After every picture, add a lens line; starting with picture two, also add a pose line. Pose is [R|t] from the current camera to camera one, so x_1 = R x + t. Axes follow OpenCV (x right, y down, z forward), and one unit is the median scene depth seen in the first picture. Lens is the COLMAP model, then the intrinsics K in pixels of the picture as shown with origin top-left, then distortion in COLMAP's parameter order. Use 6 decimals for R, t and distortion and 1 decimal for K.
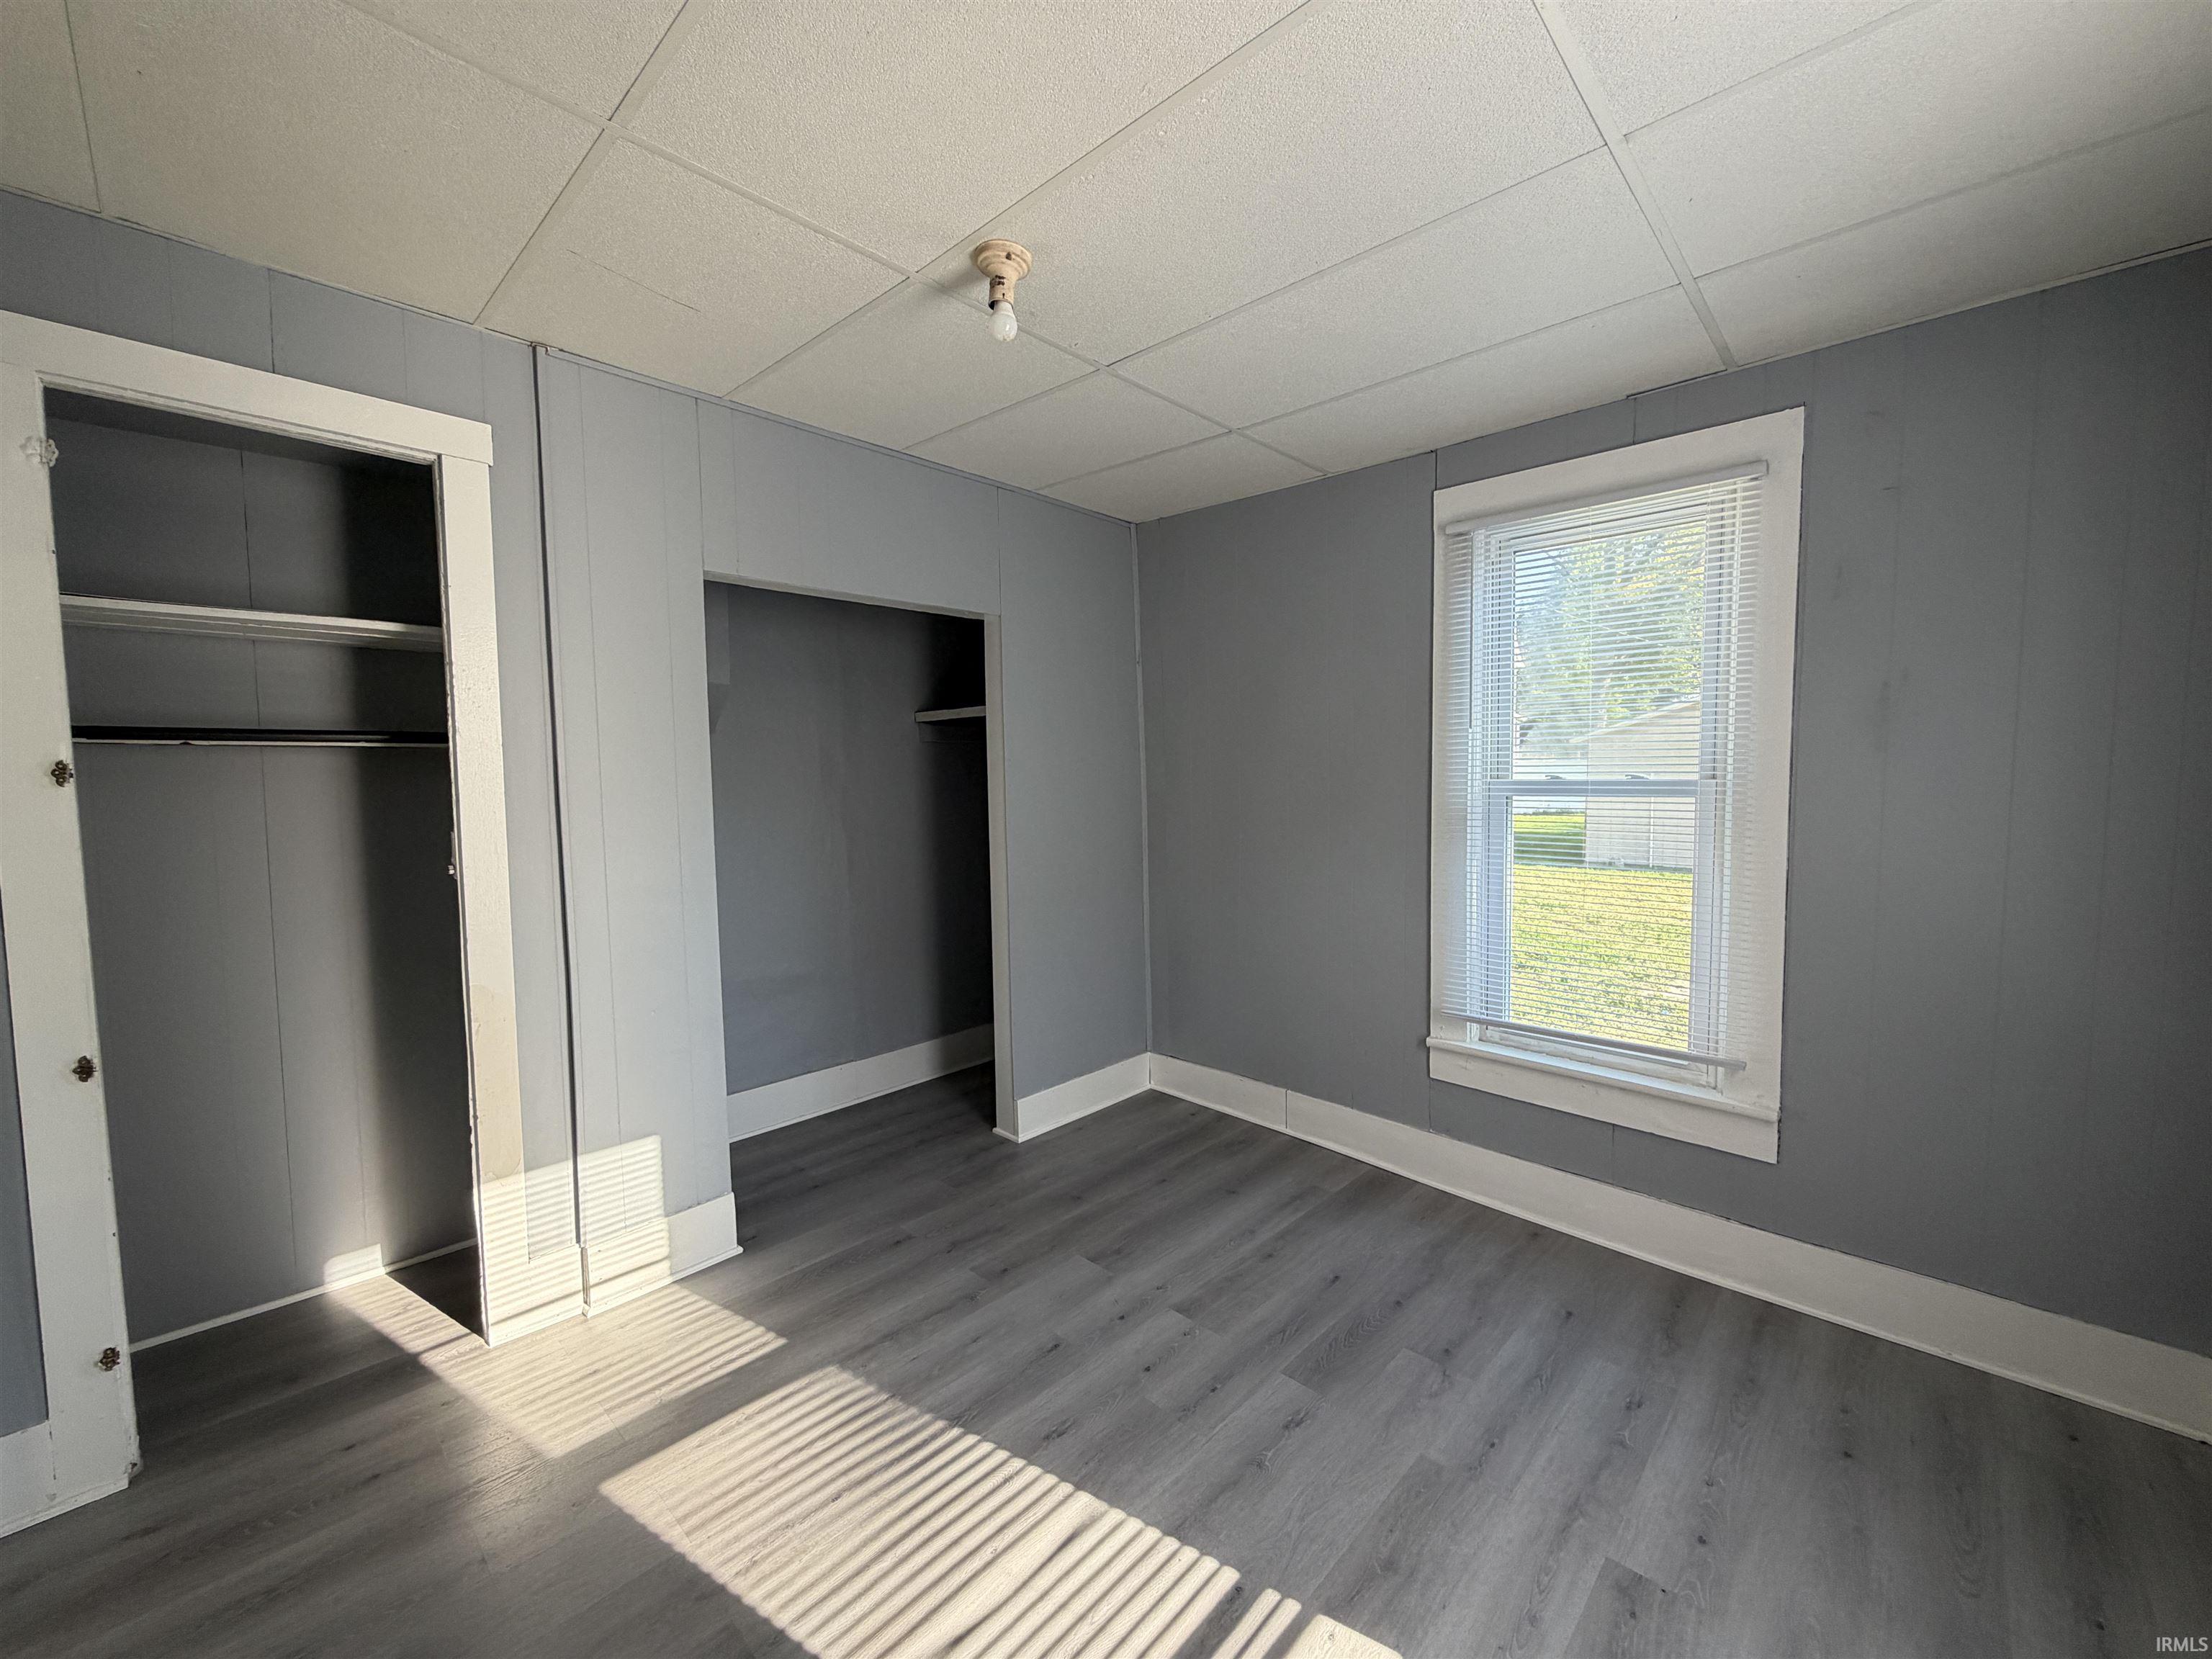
lens RADIAL K [[878.4, 0, 1098.8], [0, 878.4, 827.8], [0, 0, 1]] dist [-0.000903, 0.000347]
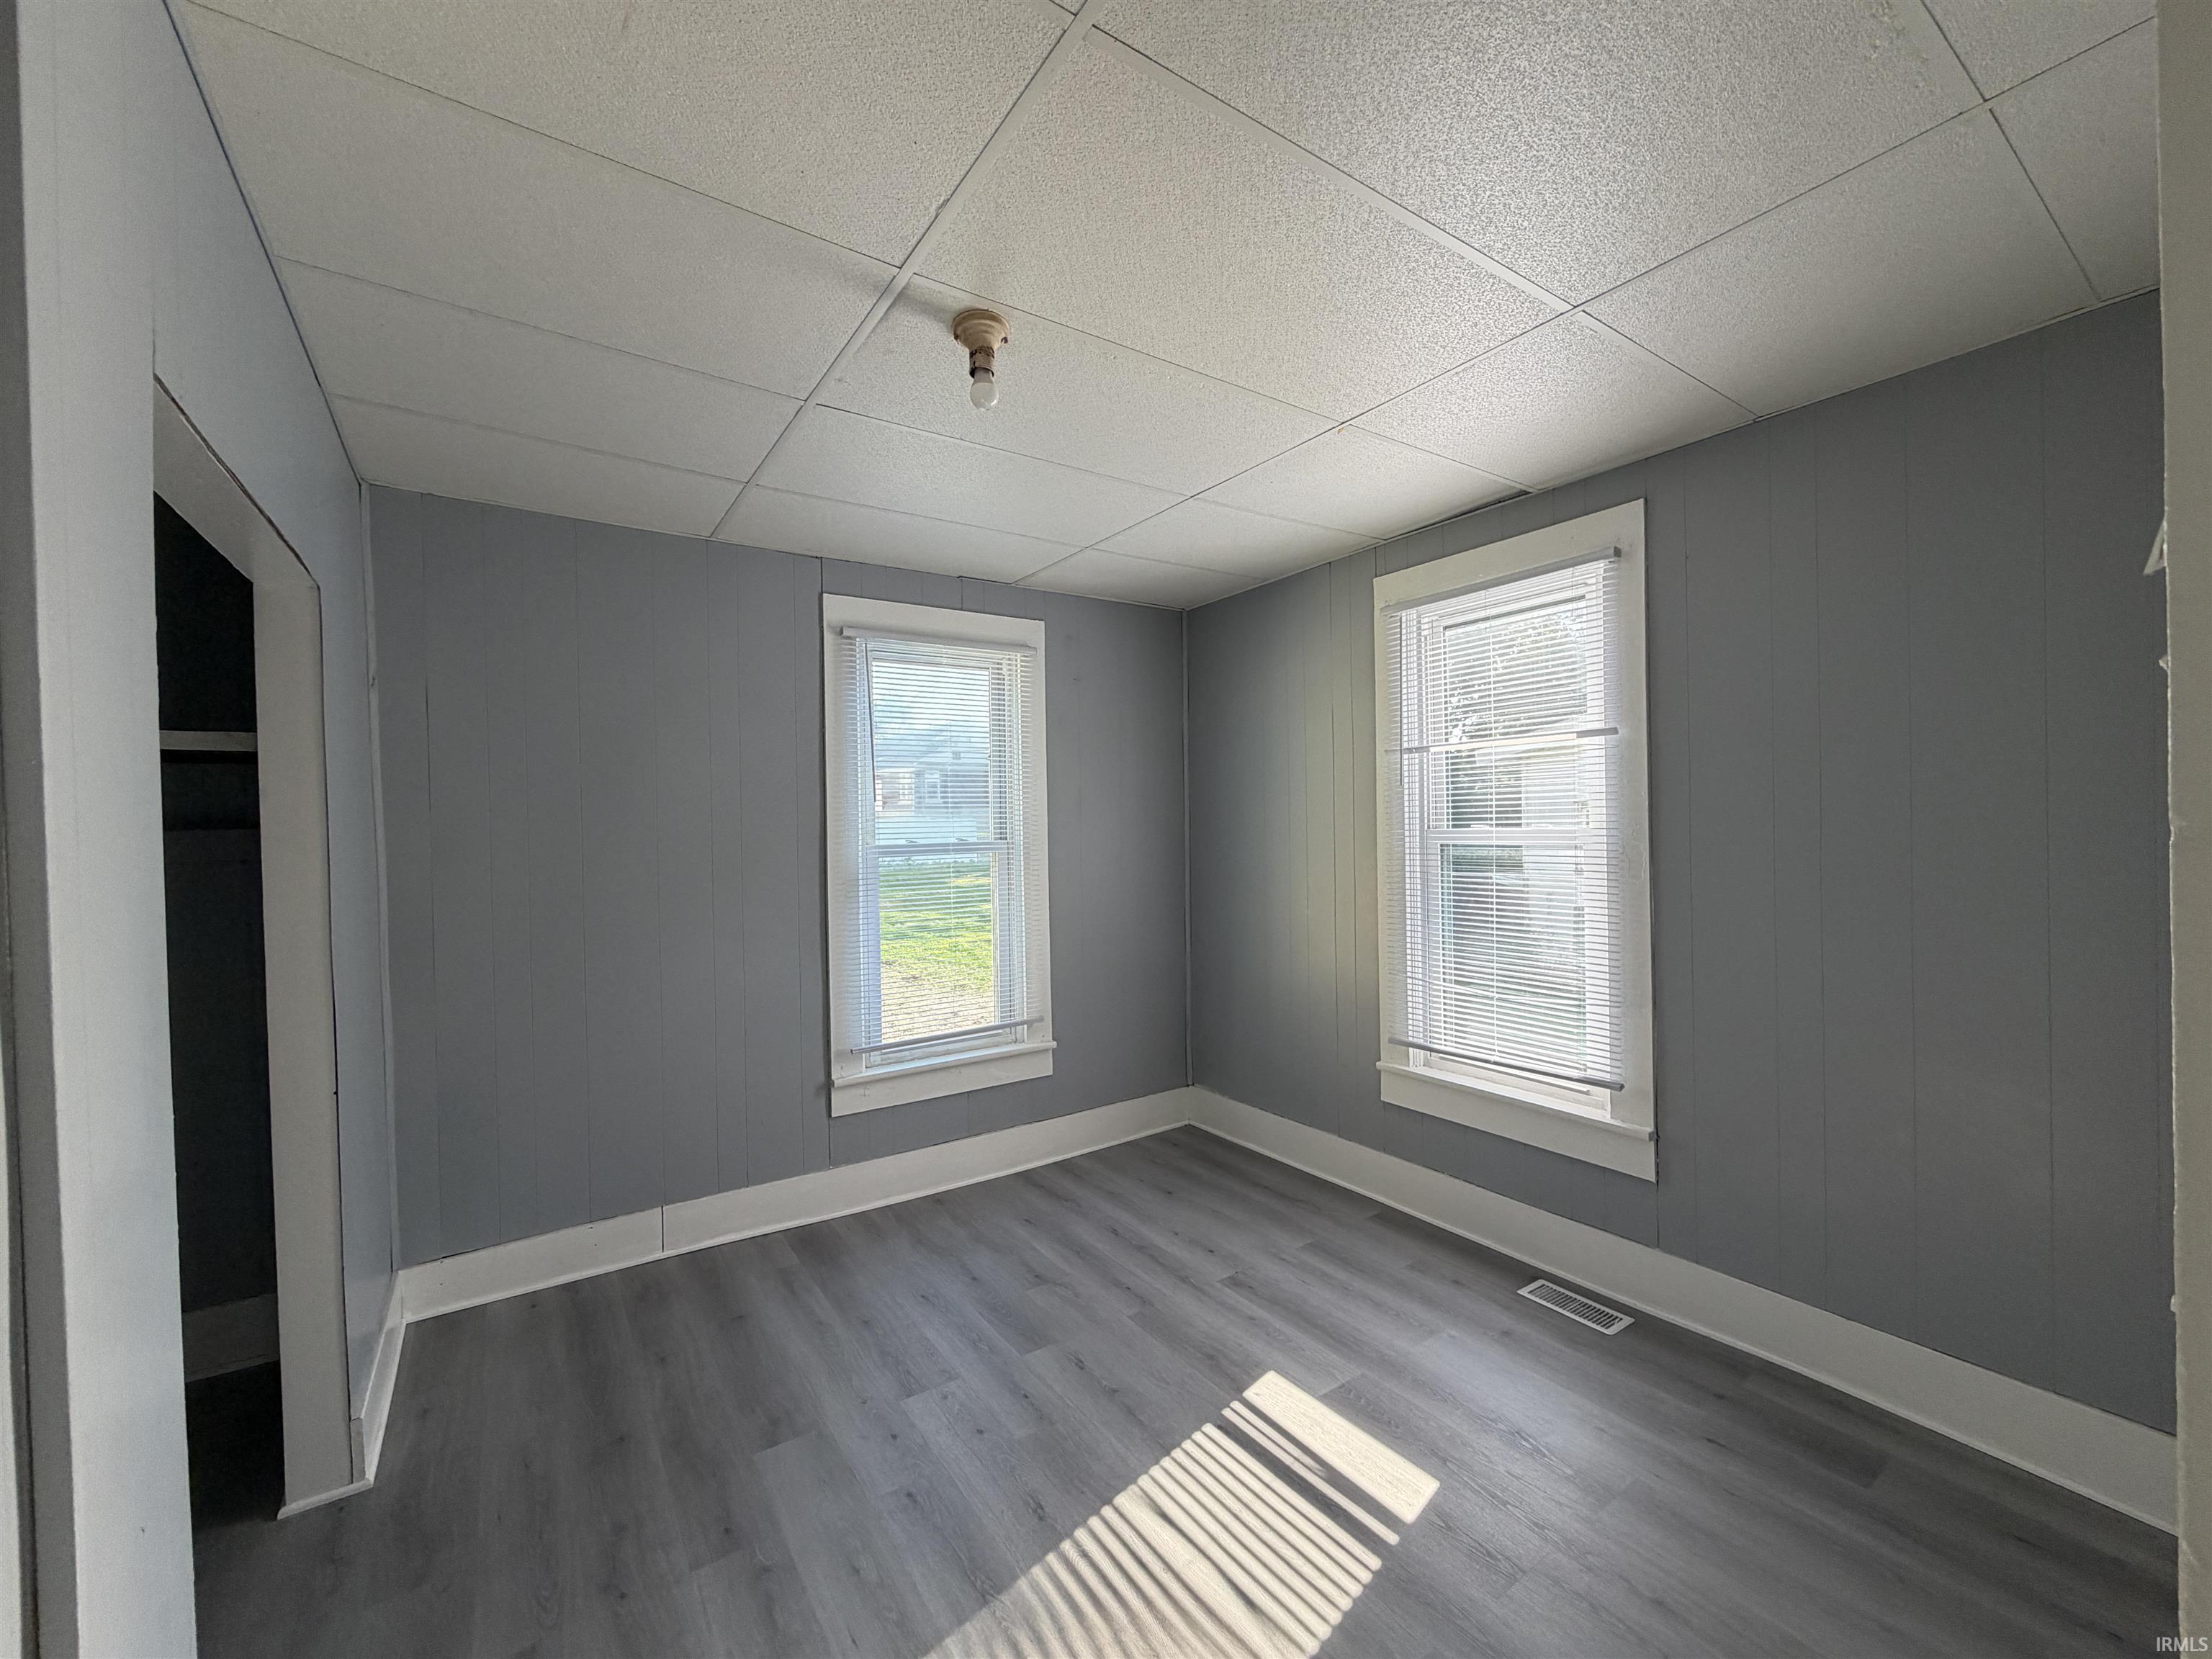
lens RADIAL K [[878.4, 0, 1098.8], [0, 878.4, 827.8], [0, 0, 1]] dist [-0.000903, 0.000347]
pose [[0.211797, -0.000680, 0.977313, -0.758729], [0.081587, 0.996521, -0.016988, -0.036337], [-0.973902, 0.083334, 0.211116, 0.506914]]
